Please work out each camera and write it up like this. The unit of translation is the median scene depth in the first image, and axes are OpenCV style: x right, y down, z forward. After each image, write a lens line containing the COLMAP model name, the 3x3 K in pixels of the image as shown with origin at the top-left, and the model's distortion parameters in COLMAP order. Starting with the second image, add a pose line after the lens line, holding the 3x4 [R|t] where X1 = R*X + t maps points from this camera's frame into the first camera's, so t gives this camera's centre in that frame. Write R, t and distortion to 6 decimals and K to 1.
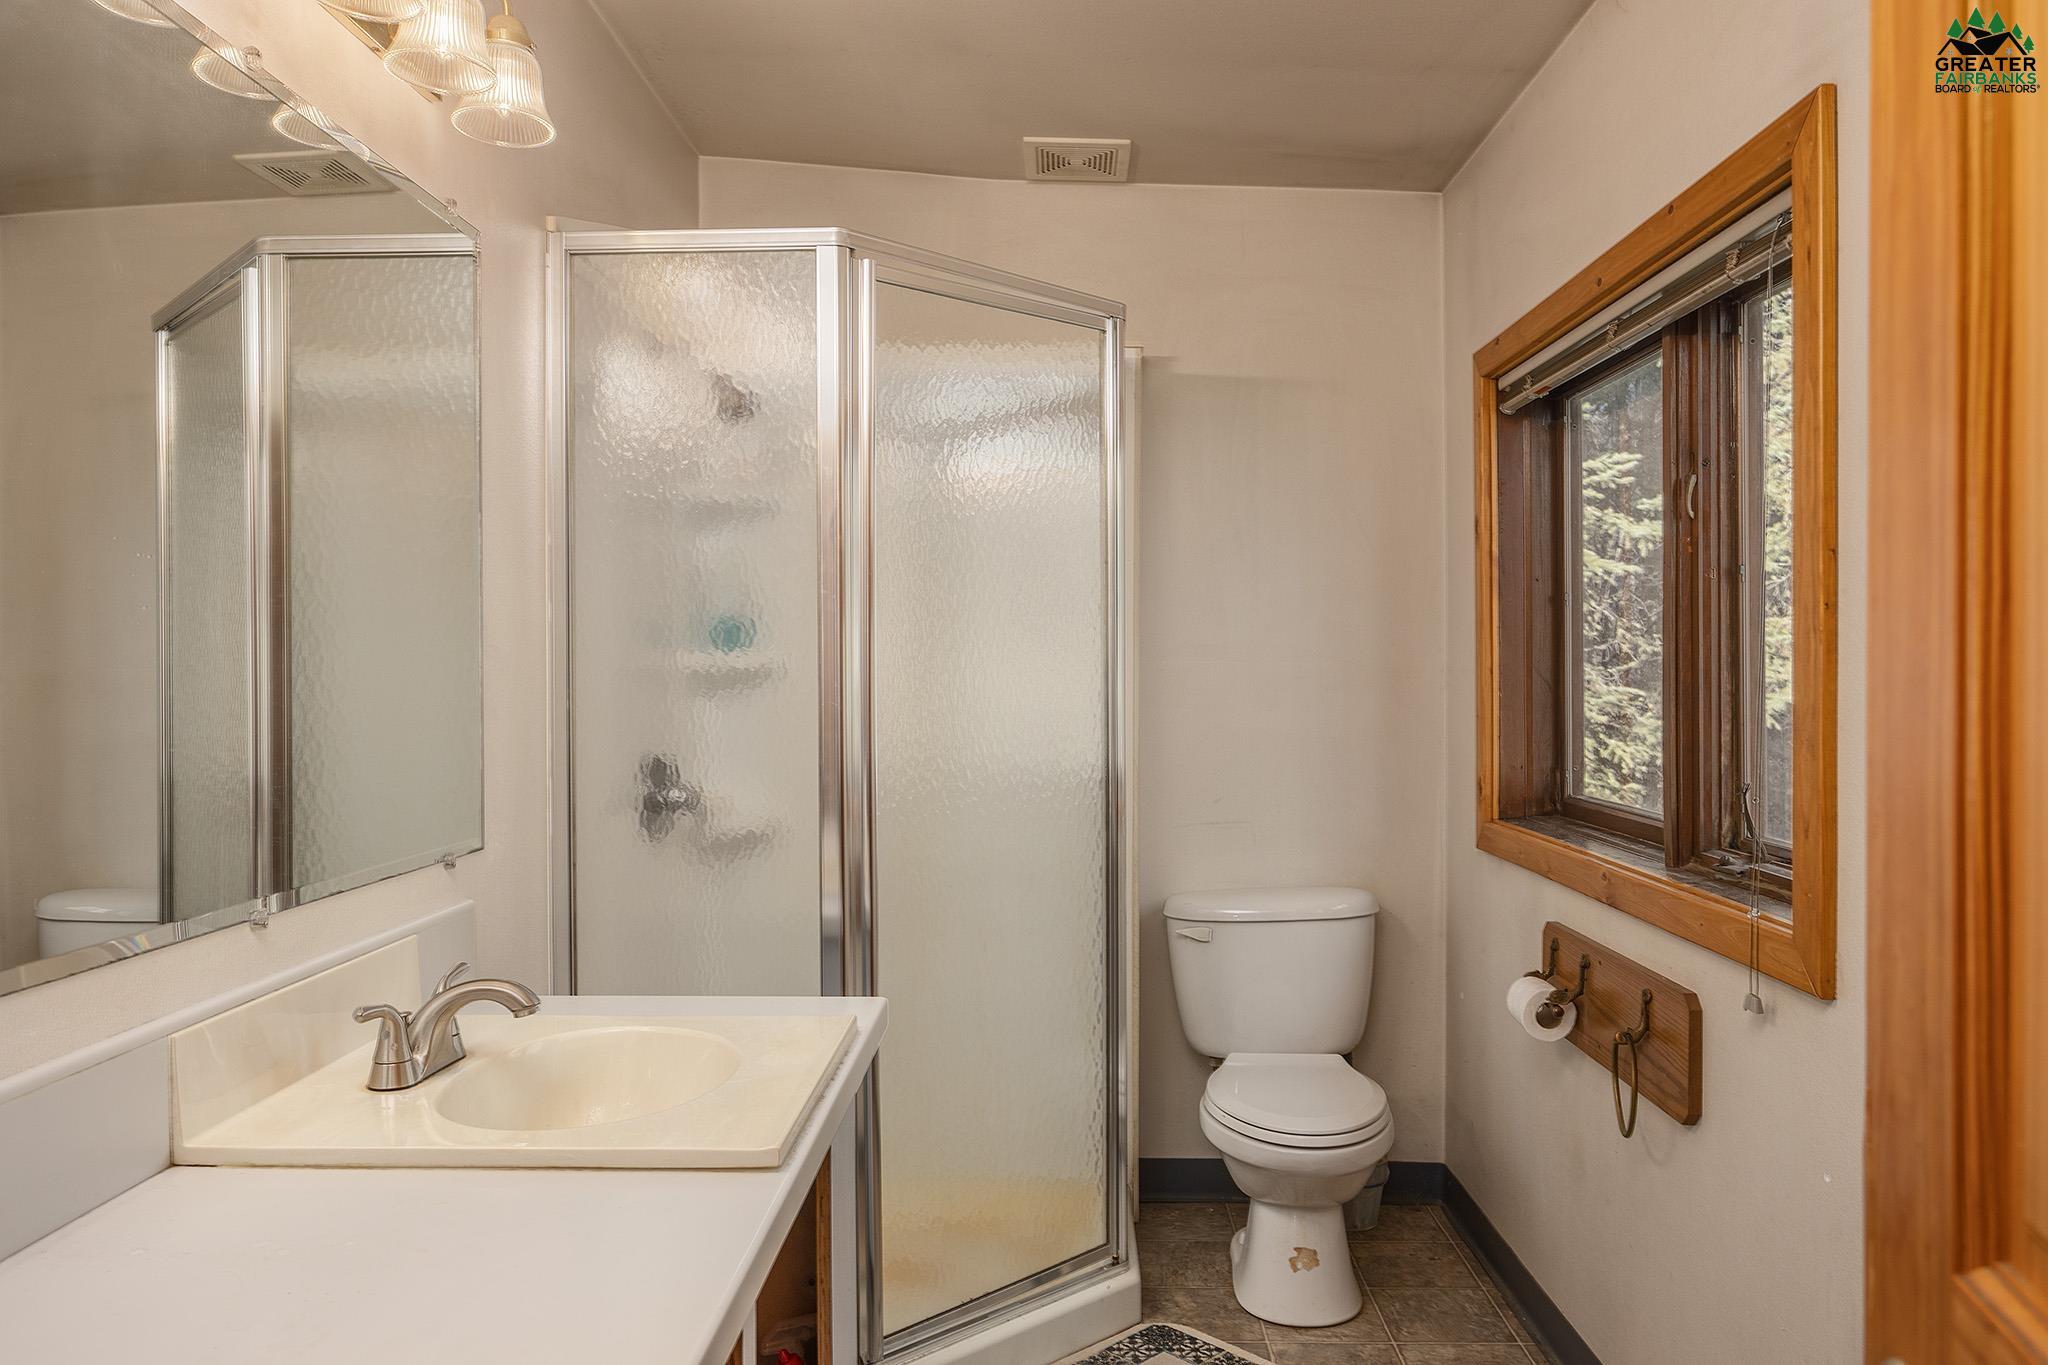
lens RADIAL K [[1399.9, 0, 1024.0], [0, 1399.9, 682.5], [0, 0, 1]] dist [0.002212, -0.000301]
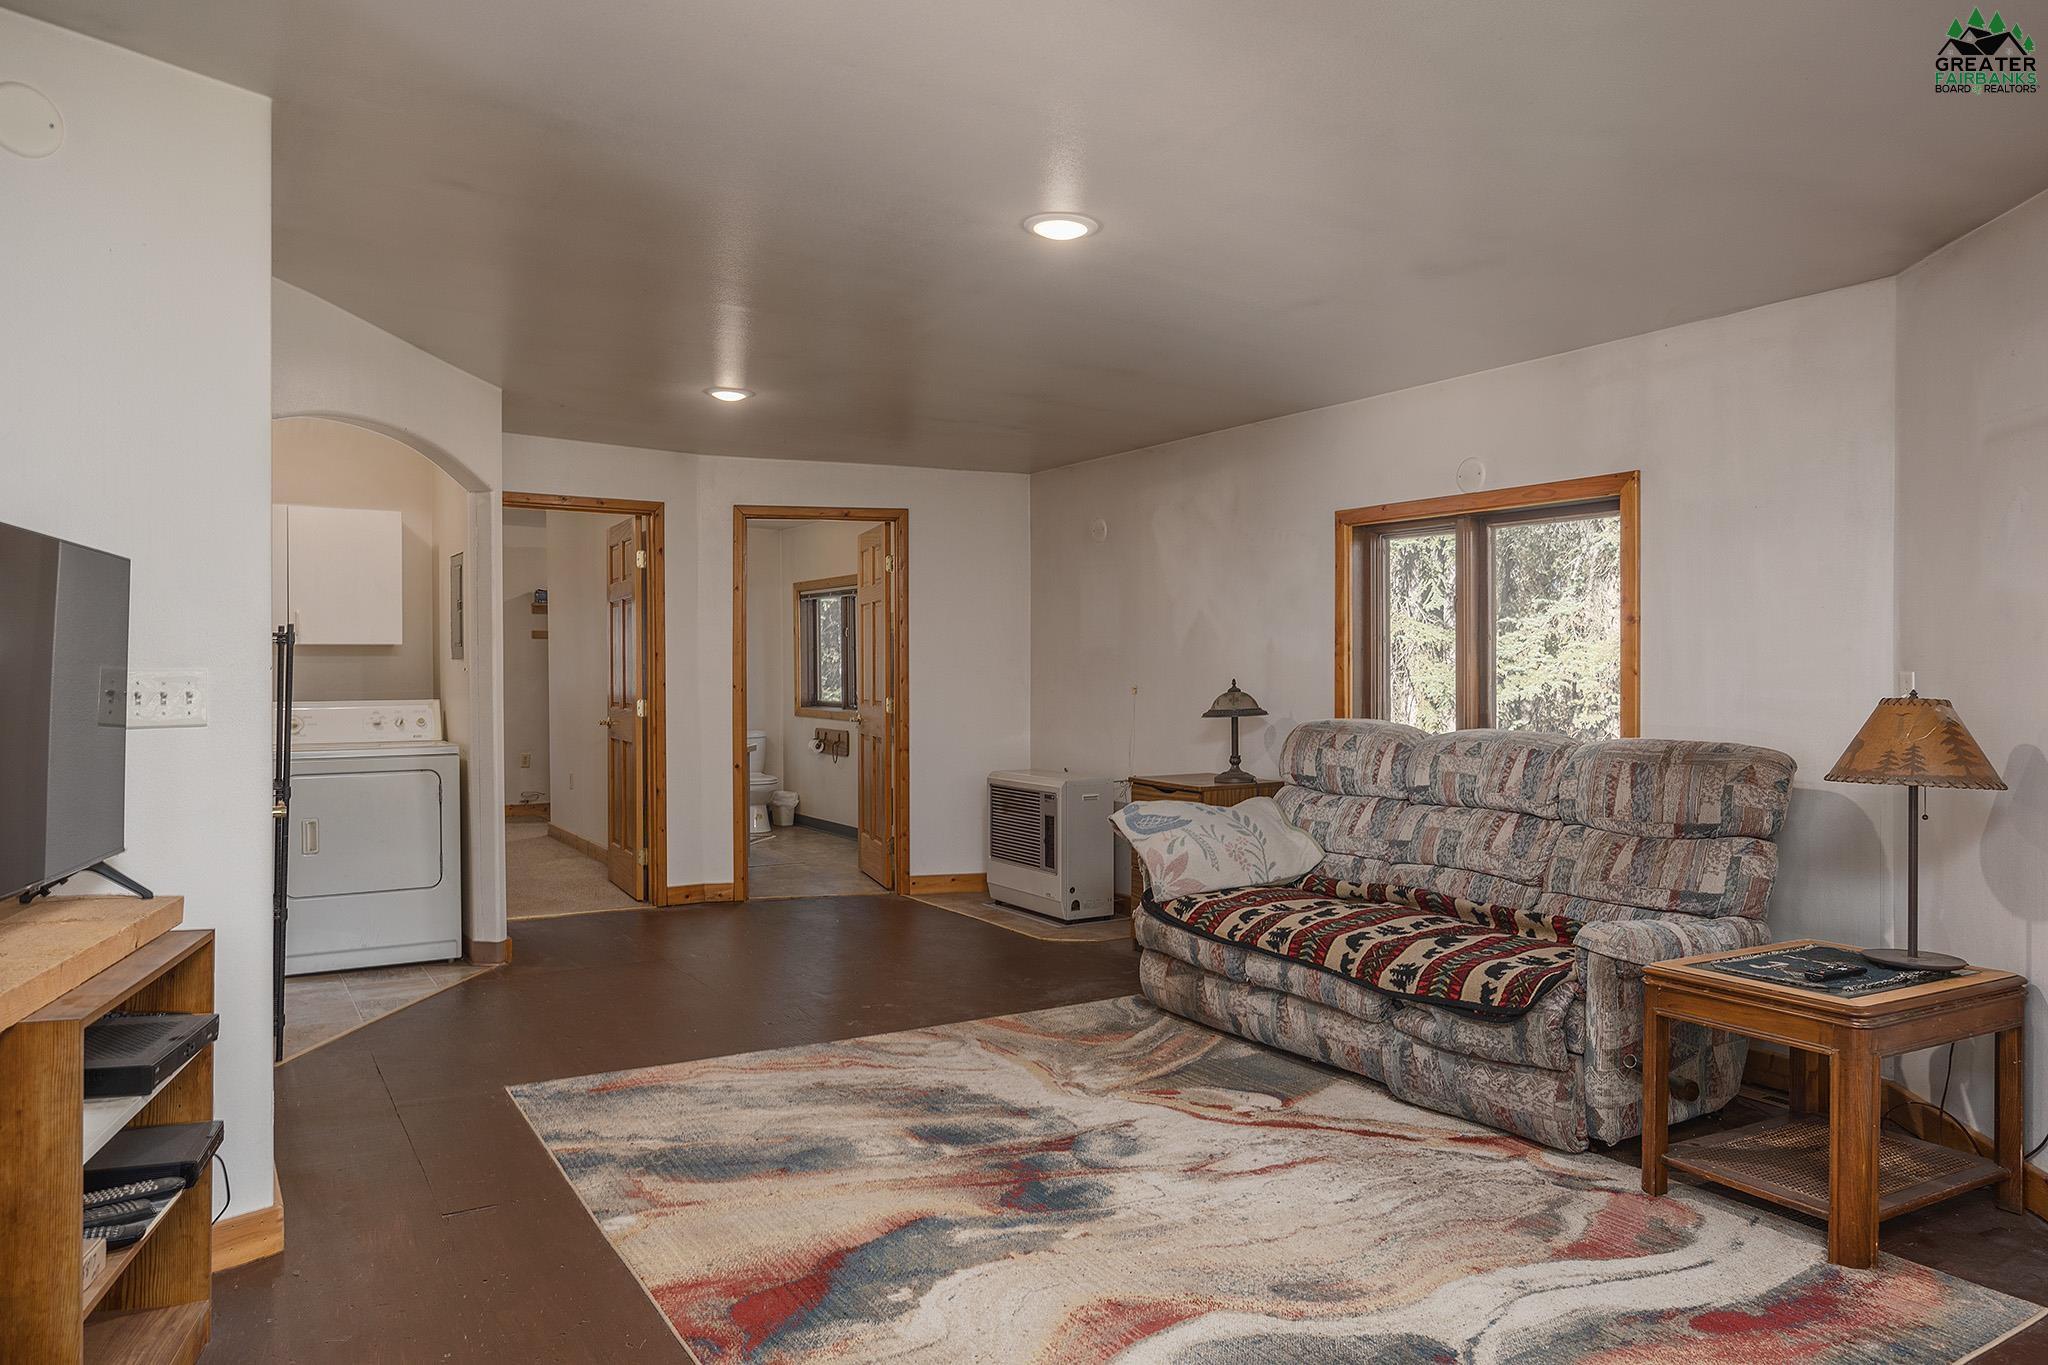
lens RADIAL K [[1370.5, 0, 1026.5], [0, 1370.5, 675.2], [0, 0, 1]] dist [-0.001531, -0.002855]
pose [[0.845134, -0.002070, 0.534551, -1.214630], [0.002708, 0.999996, -0.000409, 0.013874], [-0.534548, 0.001794, 0.845136, -2.646812]]
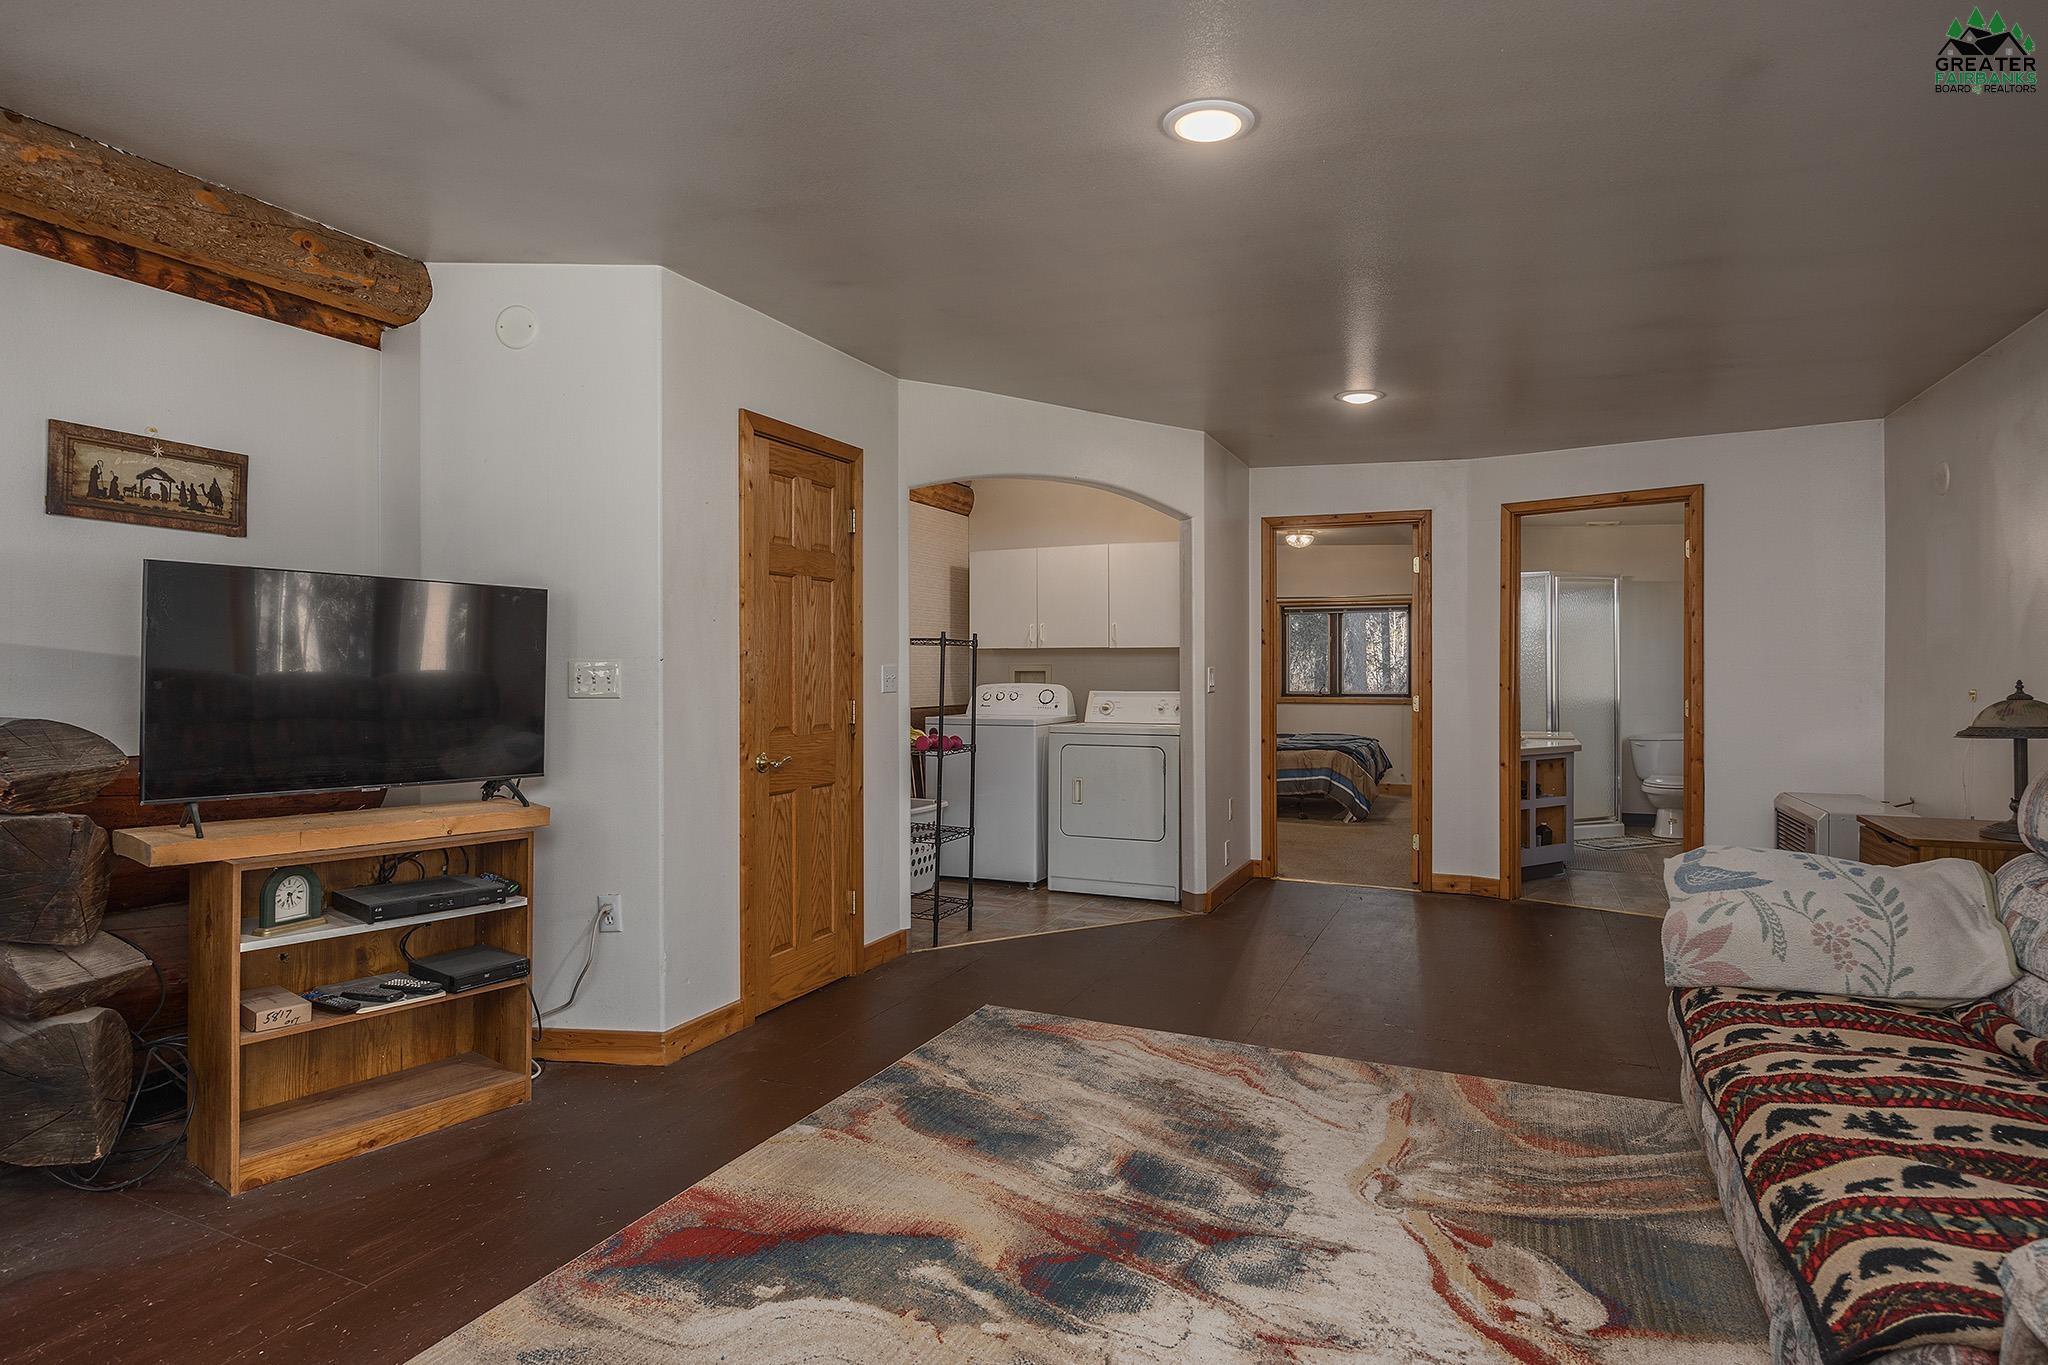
lens RADIAL K [[1093.2, 0, 1026.1], [0, 1093.2, 676.4], [0, 0, 1]] dist [-0.003570, -0.000600]
pose [[0.923900, 0.005643, -0.382591, -0.289867], [-0.005828, 0.999983, 0.000677, 0.021508], [0.382589, 0.001604, 0.923917, -2.408230]]
